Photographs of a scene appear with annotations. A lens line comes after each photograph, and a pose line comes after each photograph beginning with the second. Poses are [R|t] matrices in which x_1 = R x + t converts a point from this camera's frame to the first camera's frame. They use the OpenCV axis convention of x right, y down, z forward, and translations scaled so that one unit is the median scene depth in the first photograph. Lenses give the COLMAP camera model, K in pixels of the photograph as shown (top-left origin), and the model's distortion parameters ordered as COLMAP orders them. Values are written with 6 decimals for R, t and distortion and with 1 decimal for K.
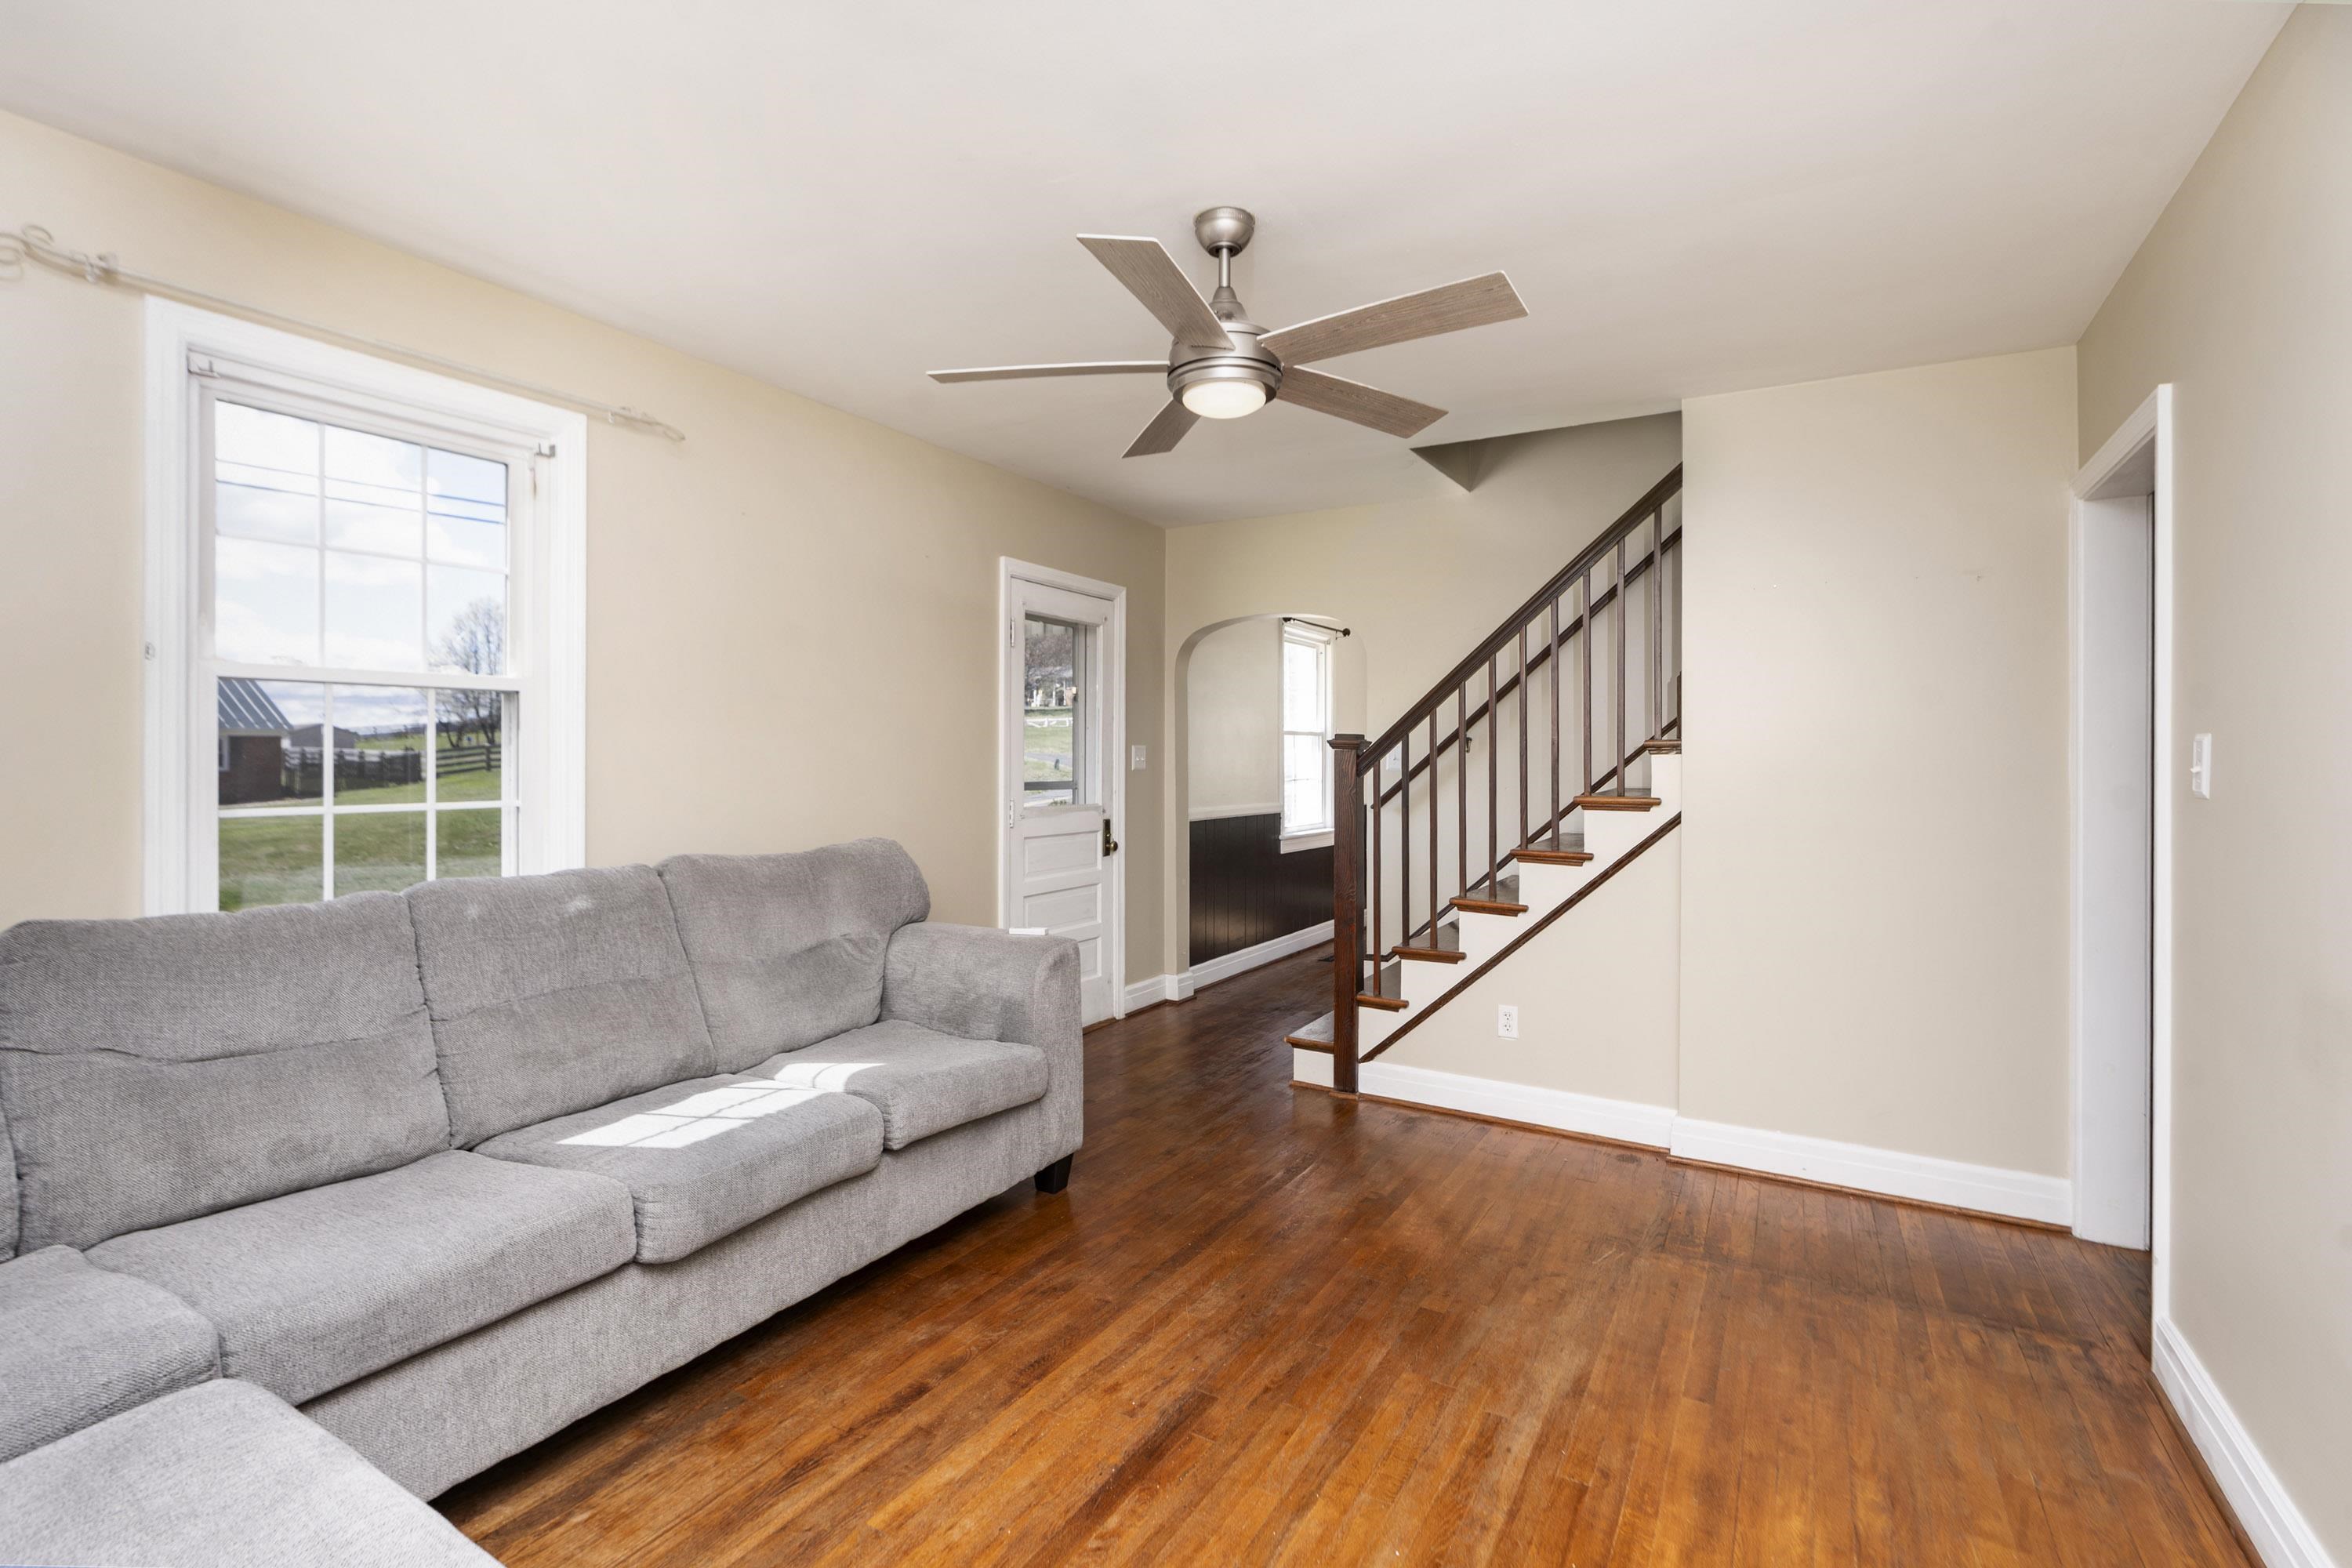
lens RADIAL K [[1078.8, 0, 1158.7], [0, 1078.8, 763.2], [0, 0, 1]] dist [0.000334, 0.000503]
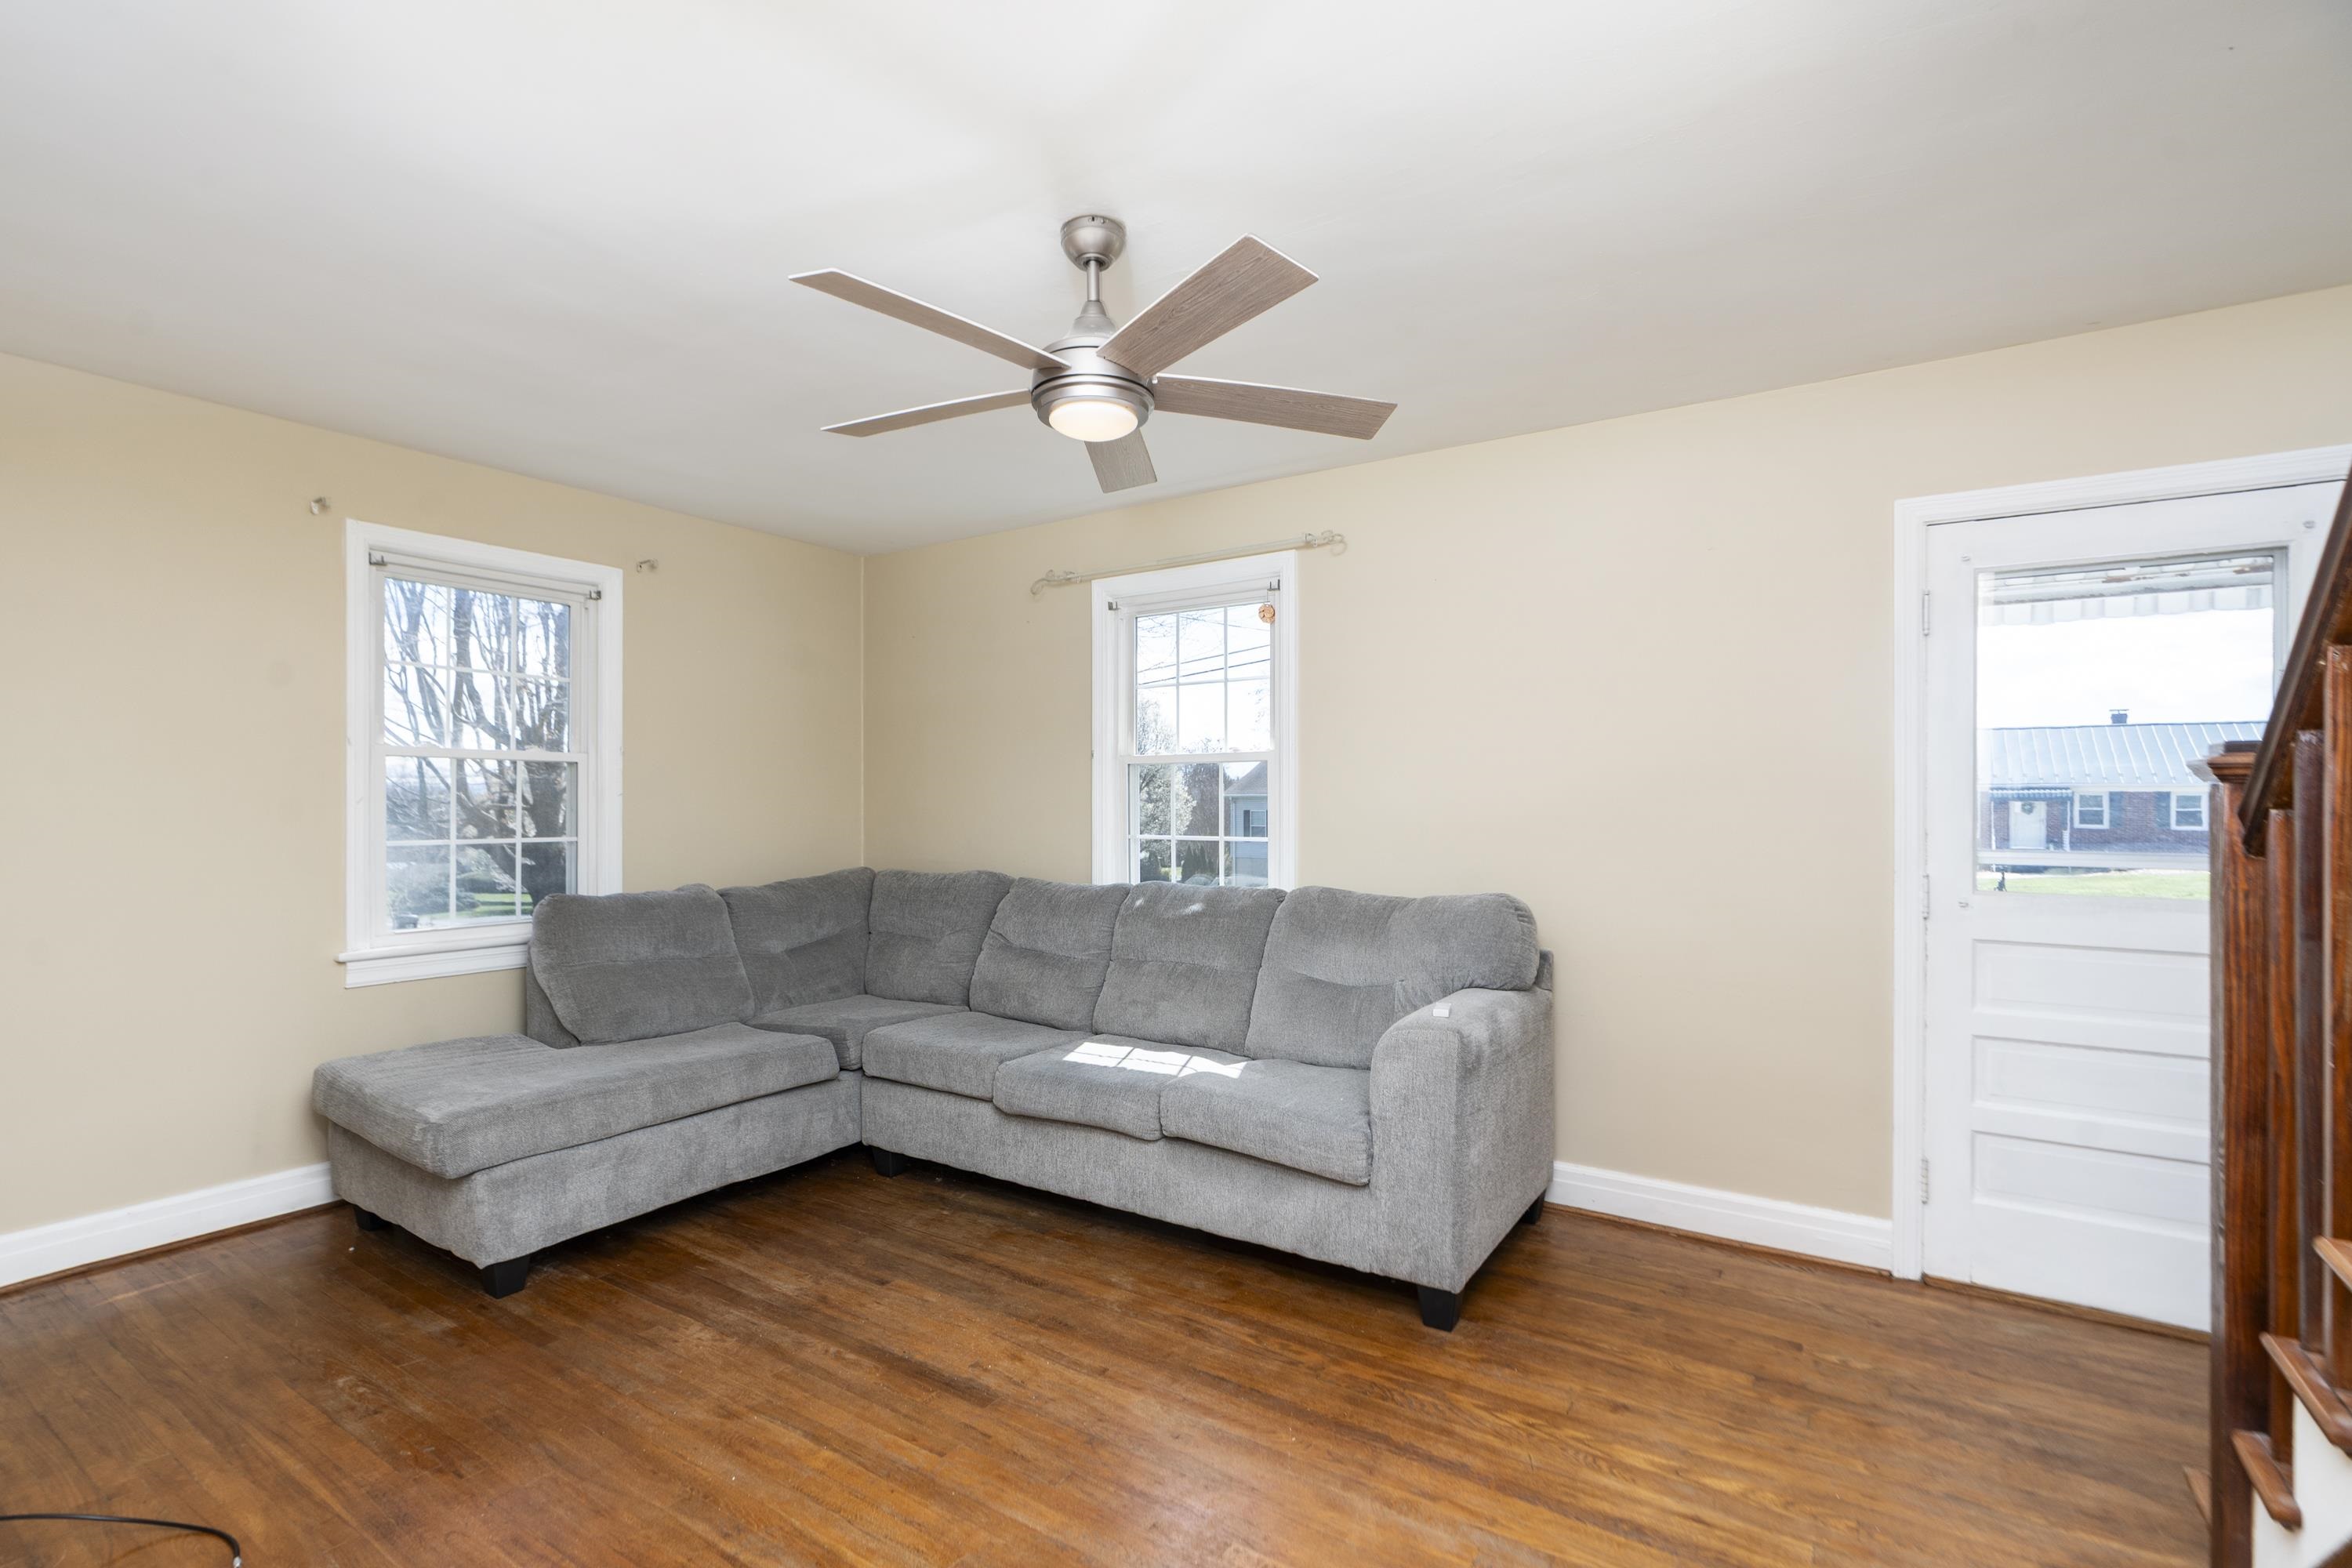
lens RADIAL K [[1078.8, 0, 1156.3], [0, 1078.8, 798.4], [0, 0, 1]] dist [0.000334, 0.000503]
pose [[-0.043337, -0.008371, -0.999025, 1.078499], [-0.003688, 0.999959, -0.008219, -0.006829], [0.999054, 0.003329, -0.043366, 1.170940]]
